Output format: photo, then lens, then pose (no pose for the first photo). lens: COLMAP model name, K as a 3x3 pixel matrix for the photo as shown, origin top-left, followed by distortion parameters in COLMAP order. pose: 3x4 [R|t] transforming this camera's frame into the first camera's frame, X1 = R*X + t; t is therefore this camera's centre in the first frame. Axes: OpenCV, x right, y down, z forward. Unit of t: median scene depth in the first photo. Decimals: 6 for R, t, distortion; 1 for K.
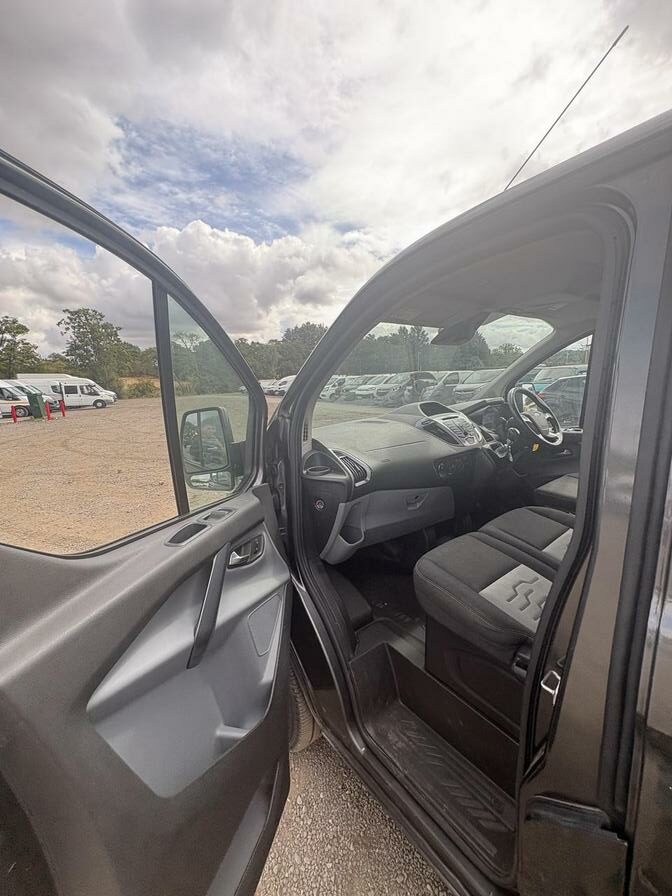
lens RADIAL K [[364.7, 0, 332.0], [0, 364.7, 449.7], [0, 0, 1]] dist [-0.000794, -0.000348]
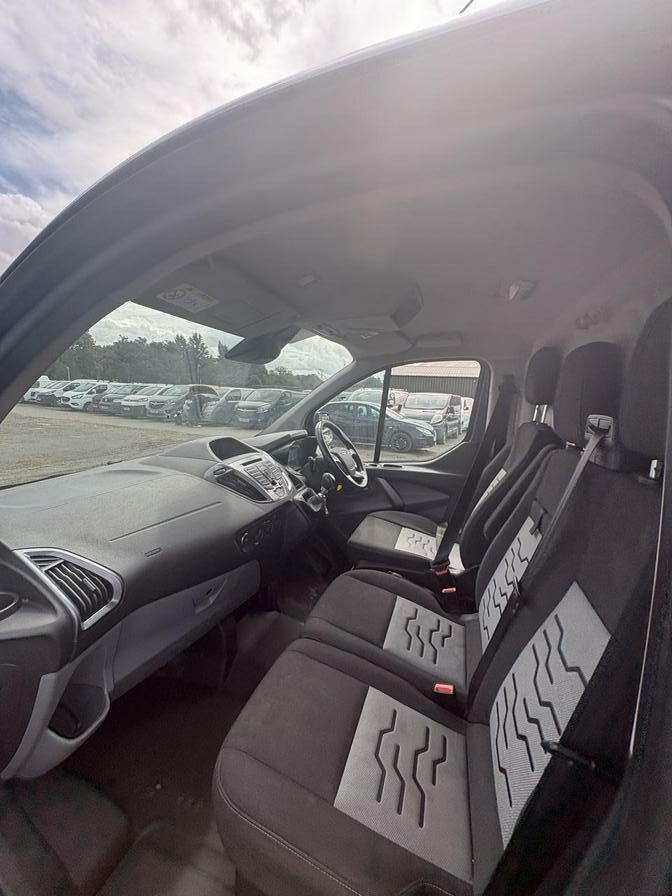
lens RADIAL K [[358.7, 0, 336.0], [0, 358.7, 448.0], [0, 0, 1]] dist [0.000460, -0.000304]
pose [[0.826834, -0.009992, 0.562357, 0.010470], [0.032765, 0.999000, -0.030425, -0.015679], [-0.561490, 0.043582, 0.826335, 0.055663]]
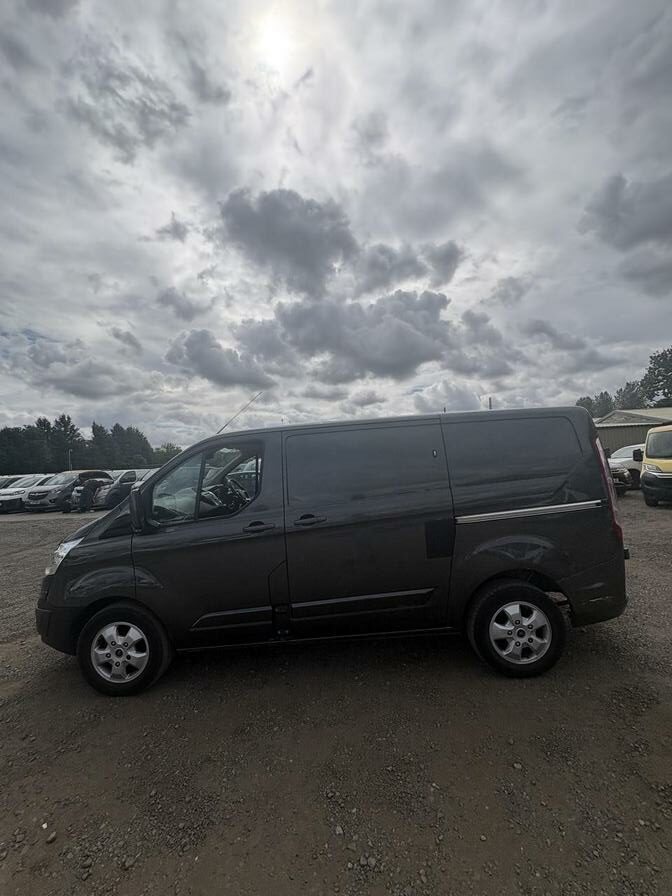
lens RADIAL K [[387.4, 0, 363.9], [0, 387.4, 426.5], [0, 0, 1]] dist [0.000242, -0.000121]
pose [[0.603909, 0.073529, 0.793654, -0.174213], [0.179197, 0.957719, -0.225084, 0.038487], [-0.776648, 0.278151, 0.565199, -0.203444]]
